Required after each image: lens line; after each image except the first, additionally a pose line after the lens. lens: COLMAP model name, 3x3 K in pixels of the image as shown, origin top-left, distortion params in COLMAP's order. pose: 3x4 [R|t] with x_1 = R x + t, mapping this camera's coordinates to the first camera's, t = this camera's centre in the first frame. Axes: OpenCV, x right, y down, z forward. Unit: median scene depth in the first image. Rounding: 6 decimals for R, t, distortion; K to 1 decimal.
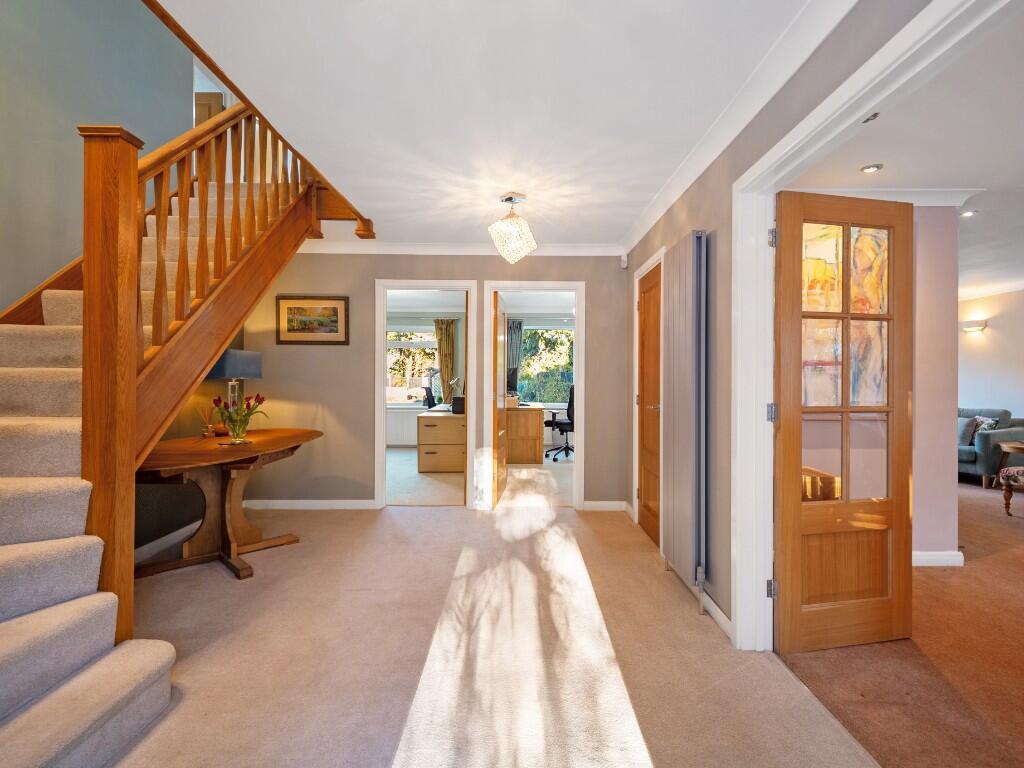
lens RADIAL K [[496.7, 0, 517.2], [0, 496.7, 377.3], [0, 0, 1]] dist [0.019093, -0.008771]
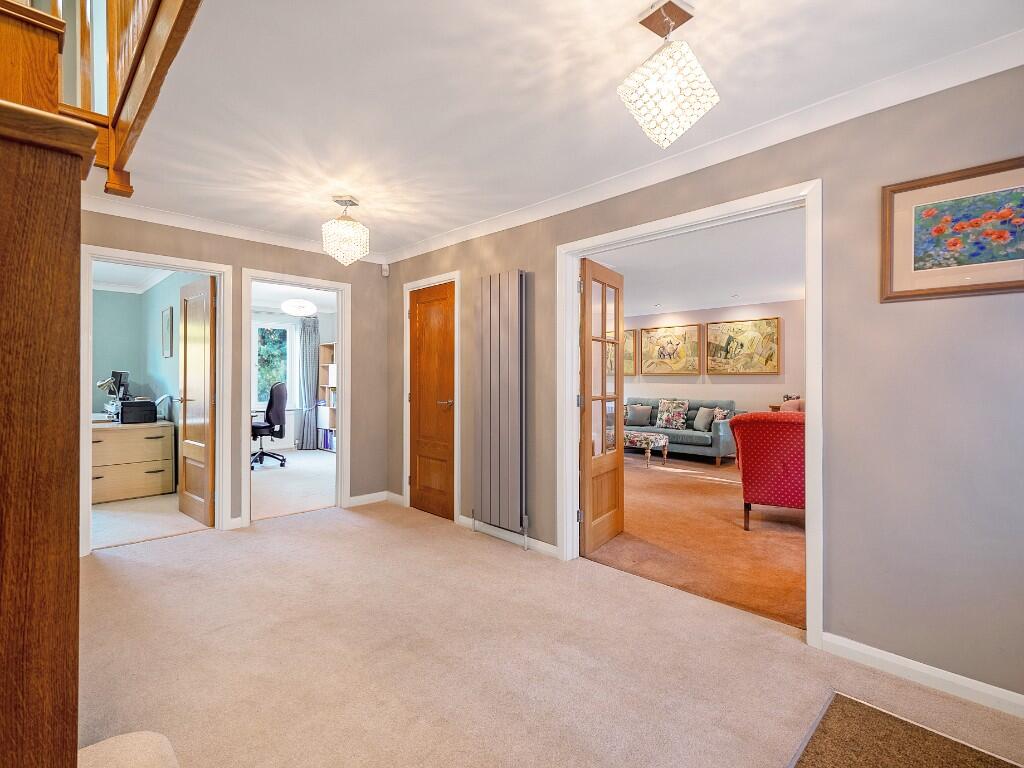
lens RADIAL K [[496.7, 0, 517.2], [0, 496.7, 377.3], [0, 0, 1]] dist [0.019093, -0.008771]
pose [[0.710685, -0.000638, 0.703510, -0.485490], [-0.001521, 0.999996, 0.002443, -0.004405], [-0.703508, -0.002806, 0.710682, 0.034873]]
